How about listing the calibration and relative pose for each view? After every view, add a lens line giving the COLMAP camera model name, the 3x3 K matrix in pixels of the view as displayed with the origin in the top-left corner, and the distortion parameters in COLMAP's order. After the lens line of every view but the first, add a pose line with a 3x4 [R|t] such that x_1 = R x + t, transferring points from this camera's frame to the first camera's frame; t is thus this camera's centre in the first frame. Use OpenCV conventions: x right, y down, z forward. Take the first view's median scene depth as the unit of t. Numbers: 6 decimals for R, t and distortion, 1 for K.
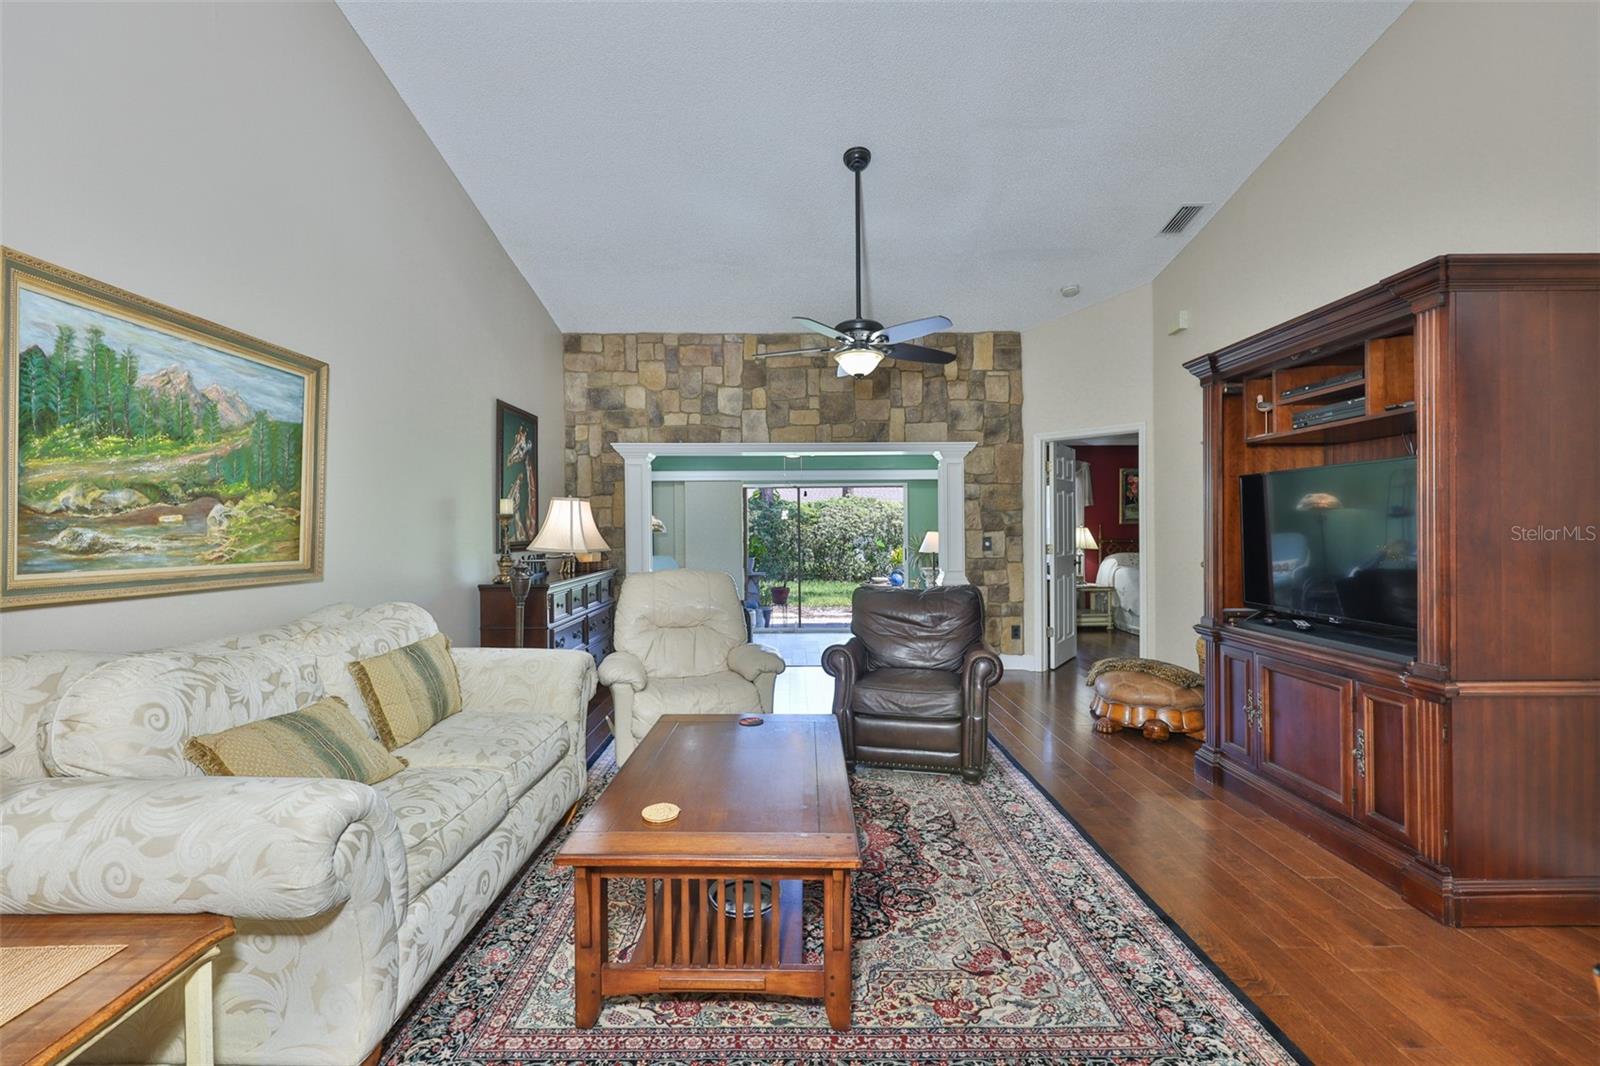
lens RADIAL K [[676.5, 0, 790.6], [0, 676.5, 526.5], [0, 0, 1]] dist [0.002331, -0.001620]
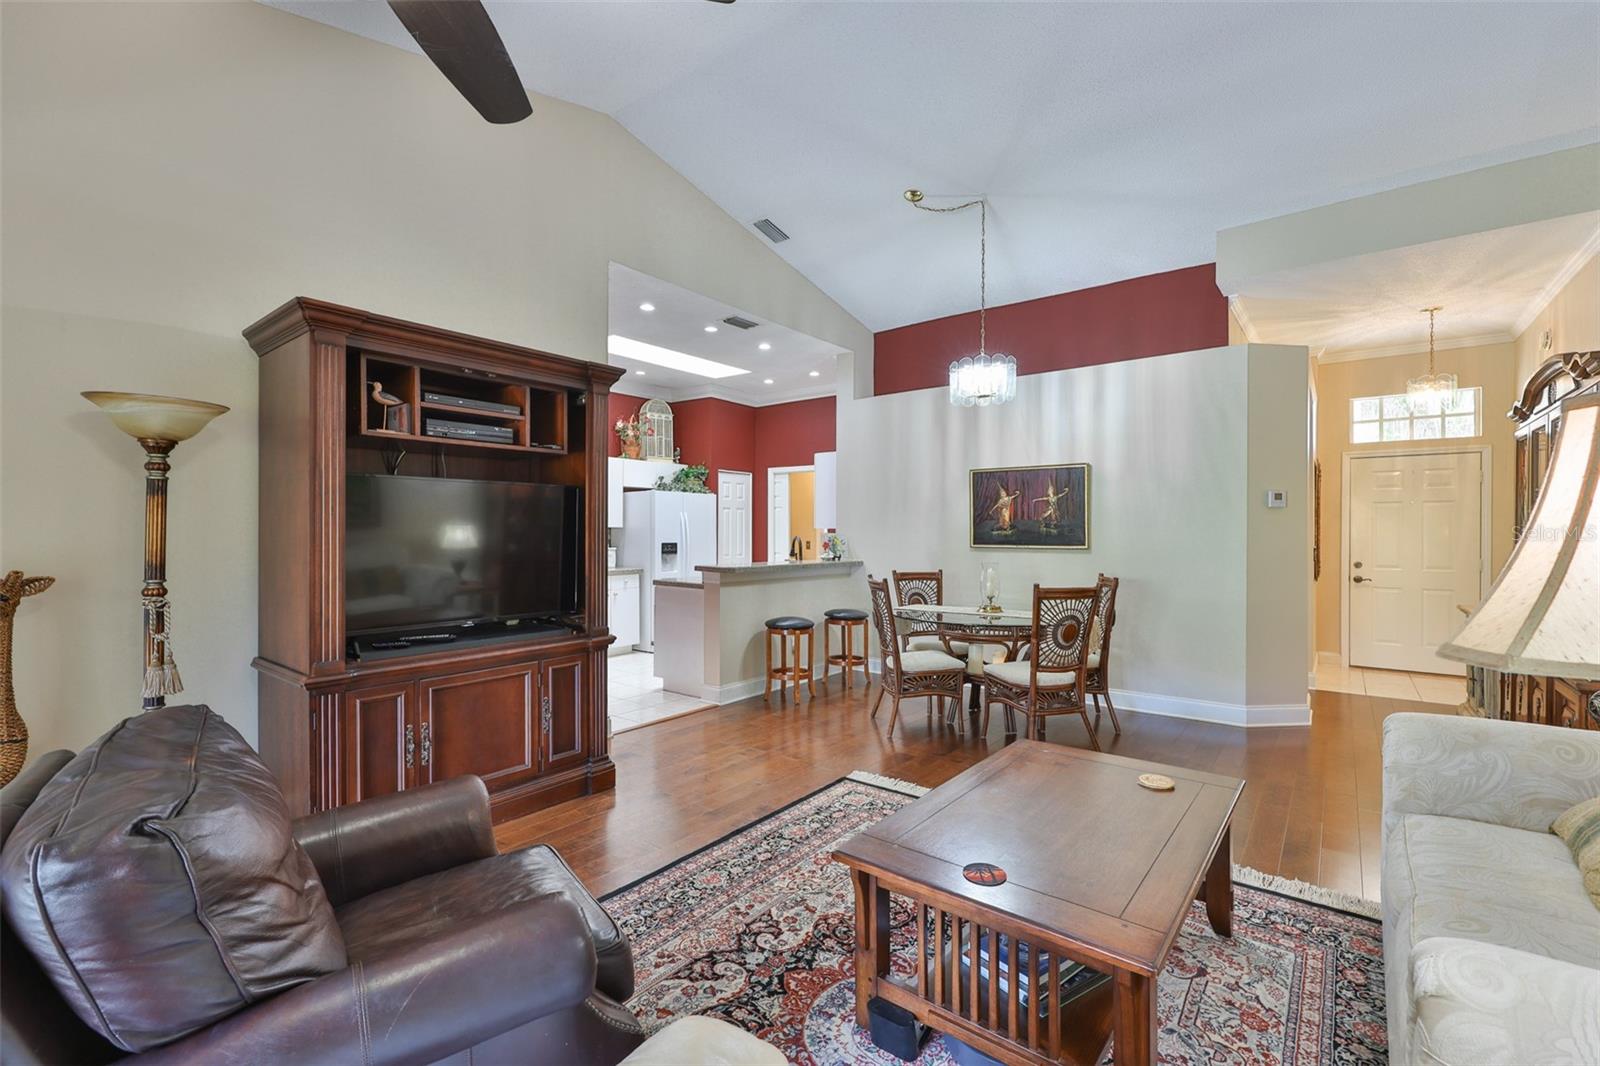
lens RADIAL K [[685.4, 0, 792.4], [0, 685.4, 542.3], [0, 0, 1]] dist [-0.009698, 0.002666]
pose [[-0.781966, -0.002721, 0.623315, -0.298863], [0.002904, 0.999964, 0.008009, 0.000804], [-0.623314, 0.008072, -0.781930, 1.612878]]
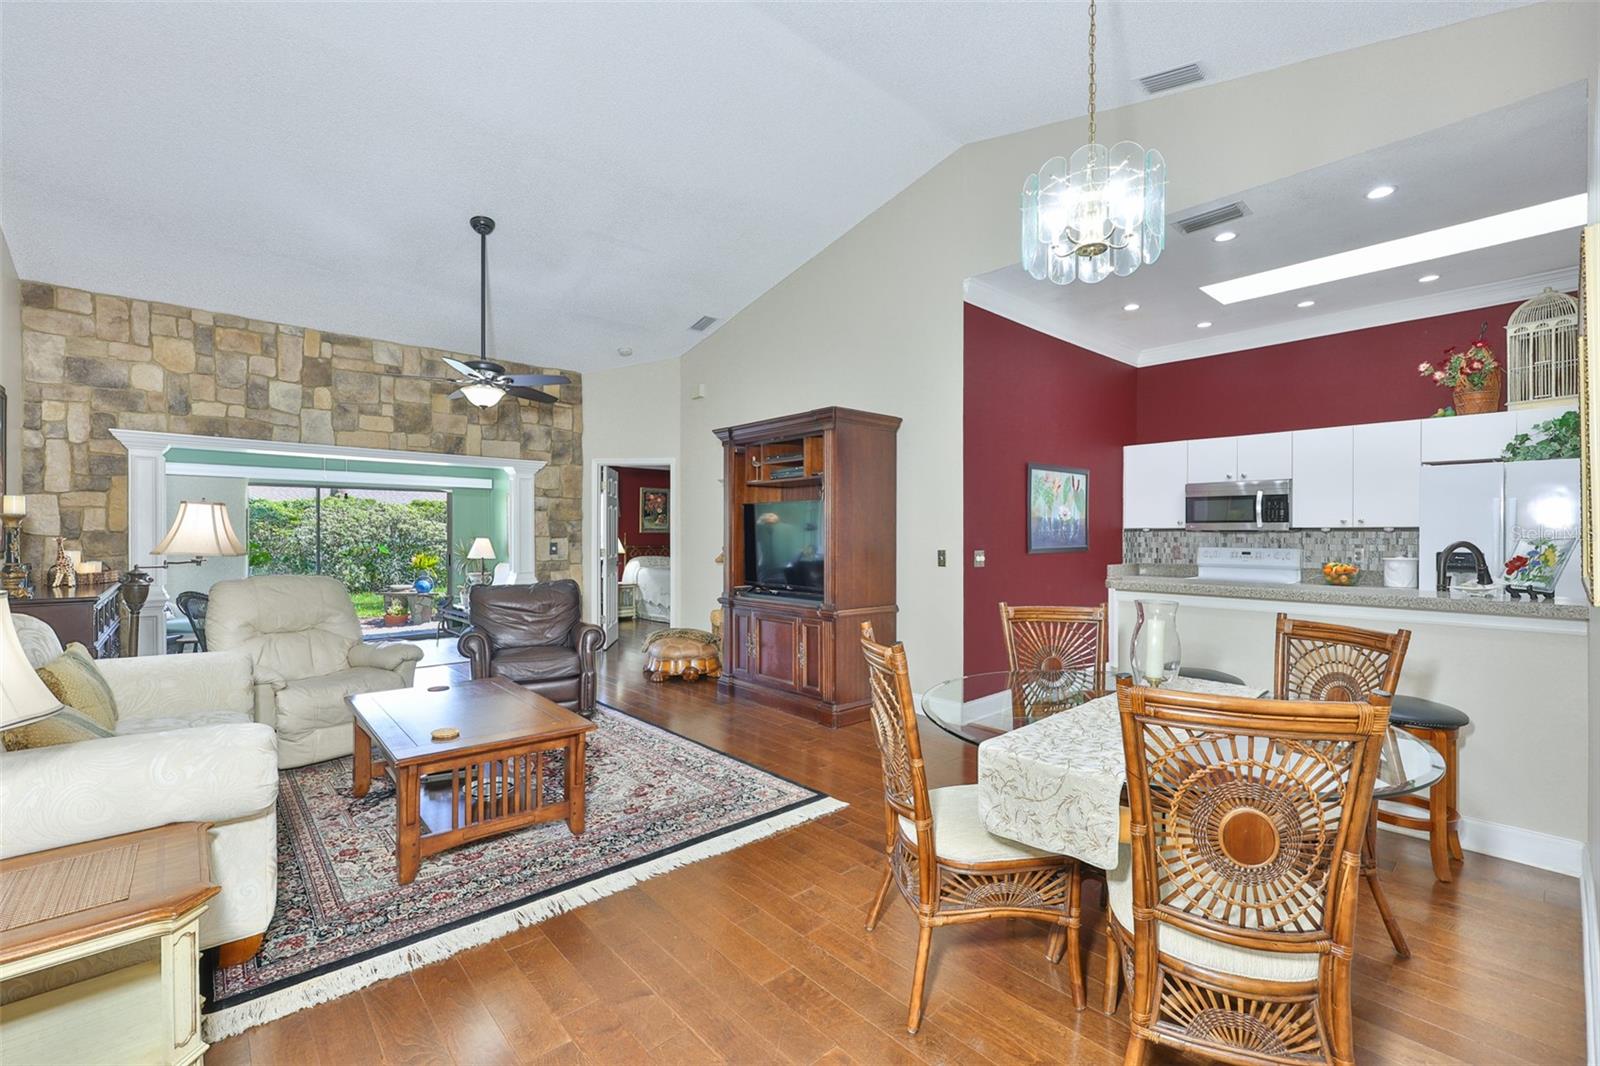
lens RADIAL K [[685.4, 0, 799.0], [0, 685.4, 533.2], [0, 0, 1]] dist [-0.009698, 0.002666]
pose [[0.745858, 0.009758, 0.666034, -0.419817], [-0.009580, 0.999946, -0.003923, -0.000462], [-0.666036, -0.003455, 0.745911, -0.401939]]
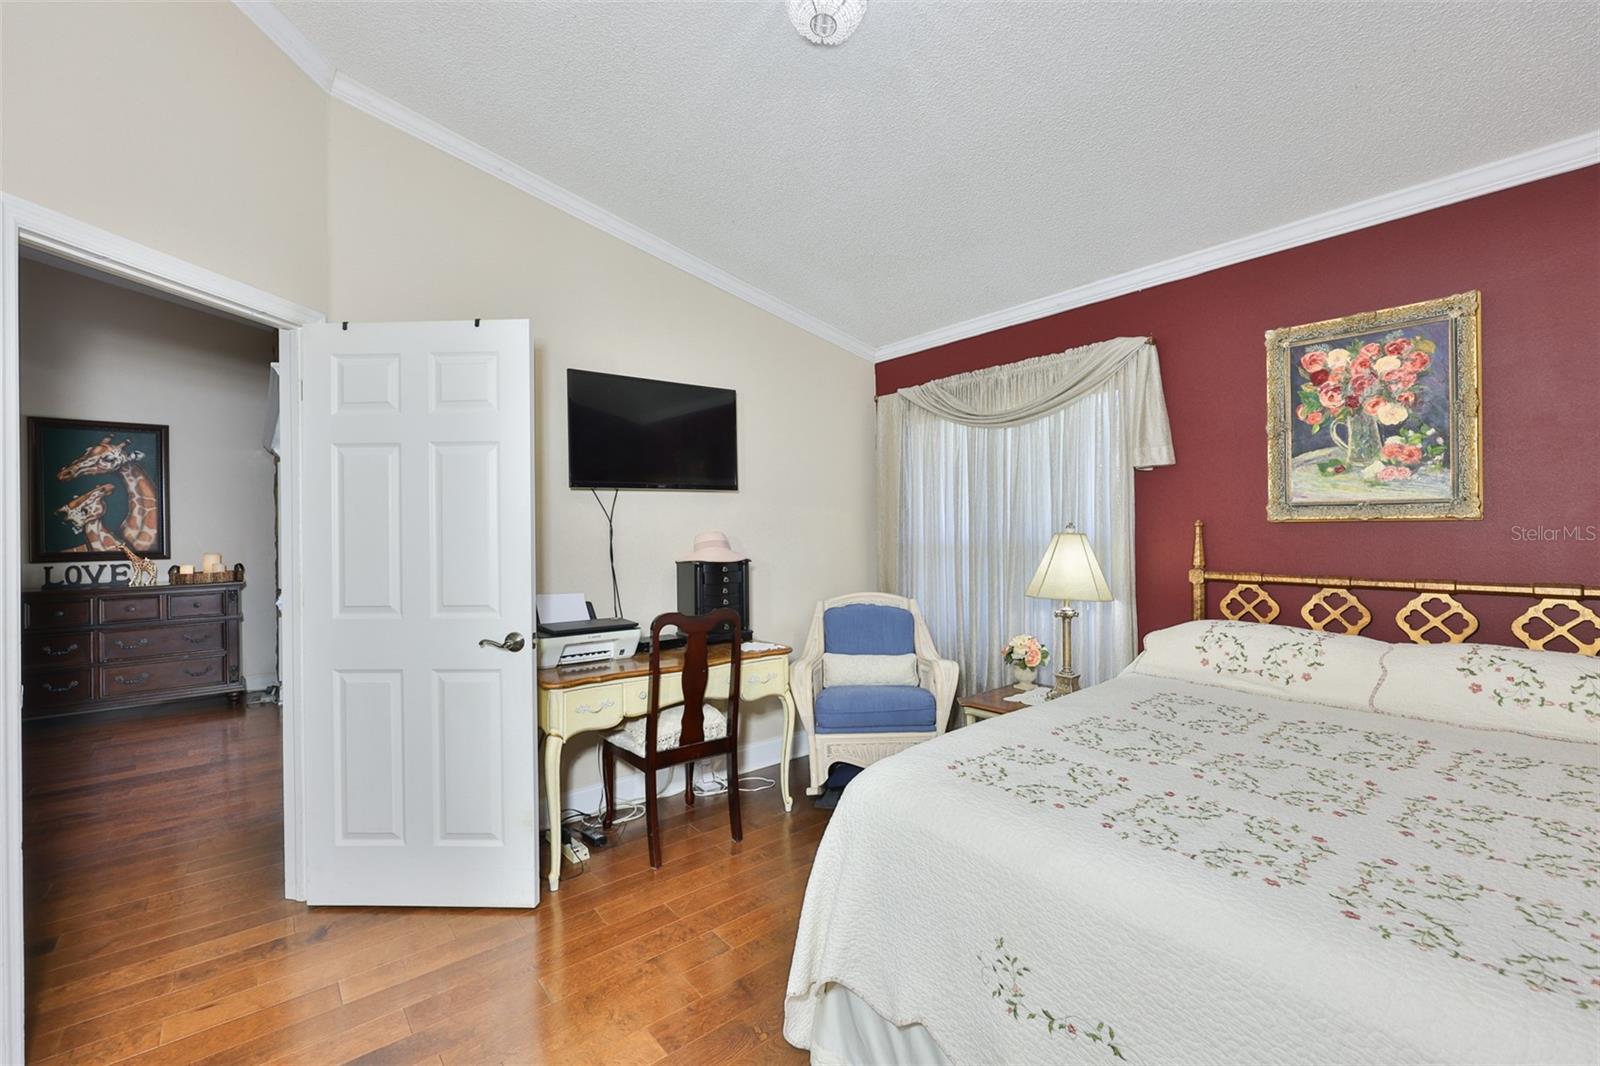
lens RADIAL K [[685.4, 0, 788.3], [0, 685.4, 532.7], [0, 0, 1]] dist [-0.009698, 0.002666]
pose [[0.625411, 0.003023, -0.780290, 1.964429], [0.009321, 0.999892, 0.011344, -0.013128], [0.780240, -0.014368, 0.625315, 2.175314]]
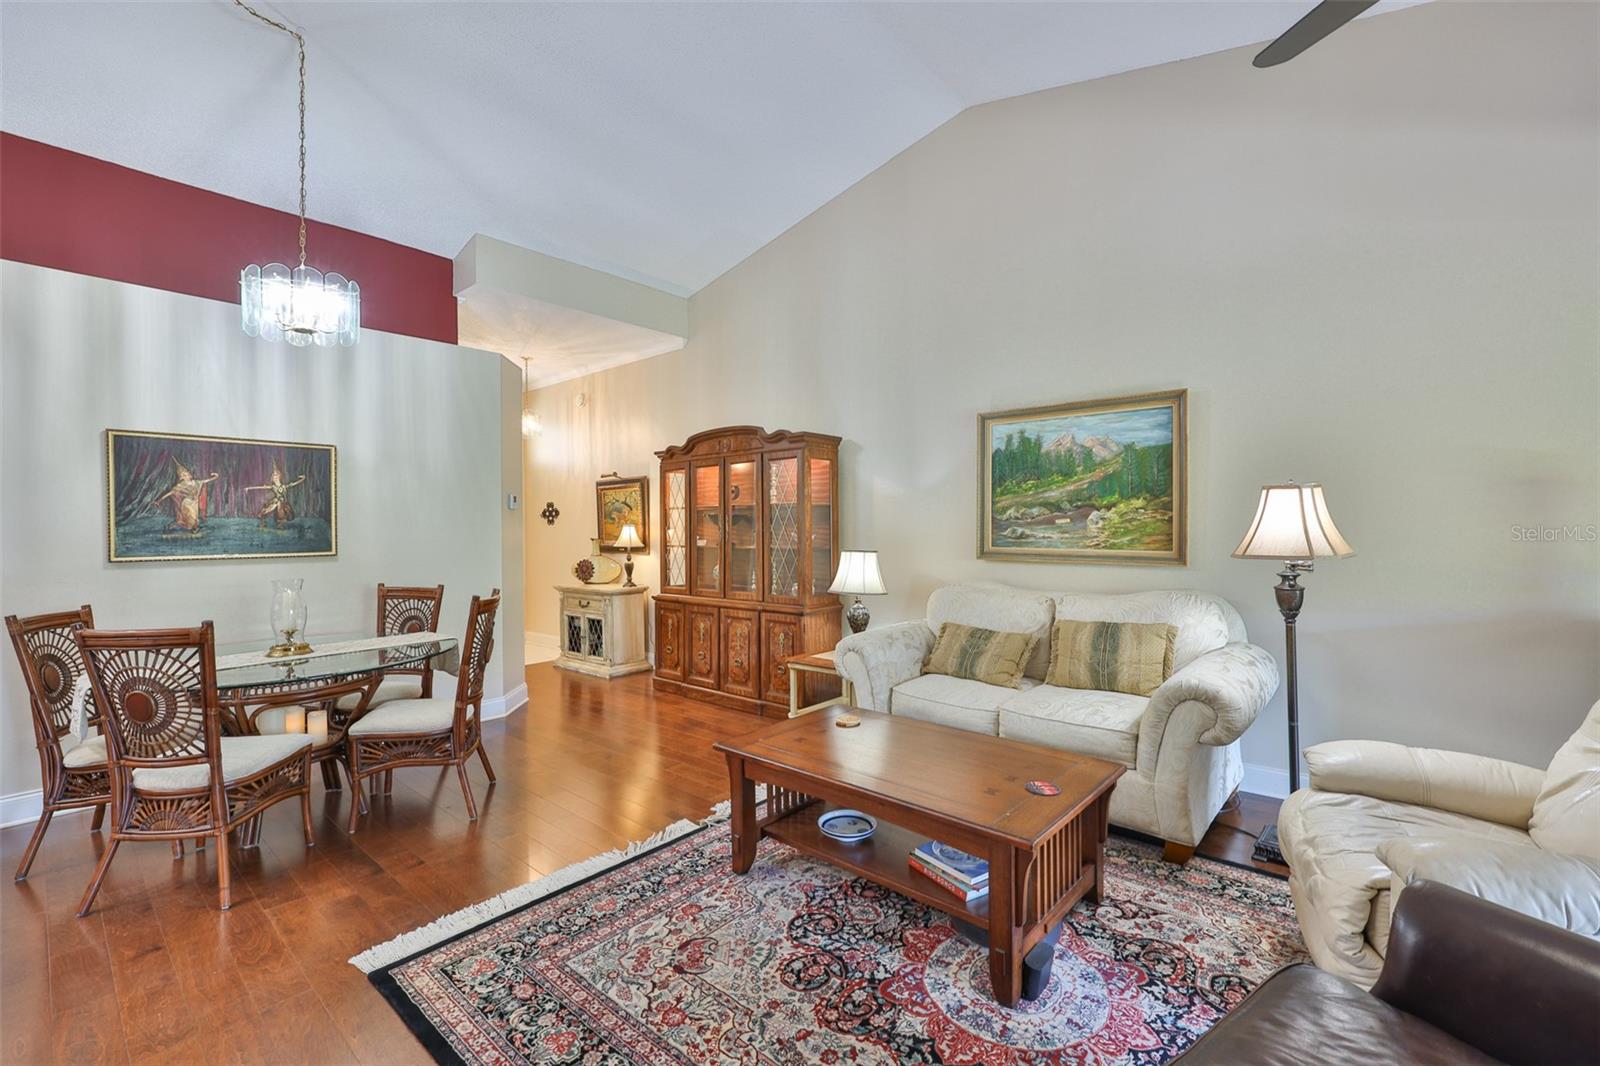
lens RADIAL K [[676.5, 0, 806.2], [0, 676.5, 532.7], [0, 0, 1]] dist [0.002331, -0.001620]
pose [[-0.657568, 0.017278, -0.753197, 0.698573], [0.017295, 0.999820, 0.007836, -0.005712], [0.753196, -0.007874, -0.657749, 1.348591]]
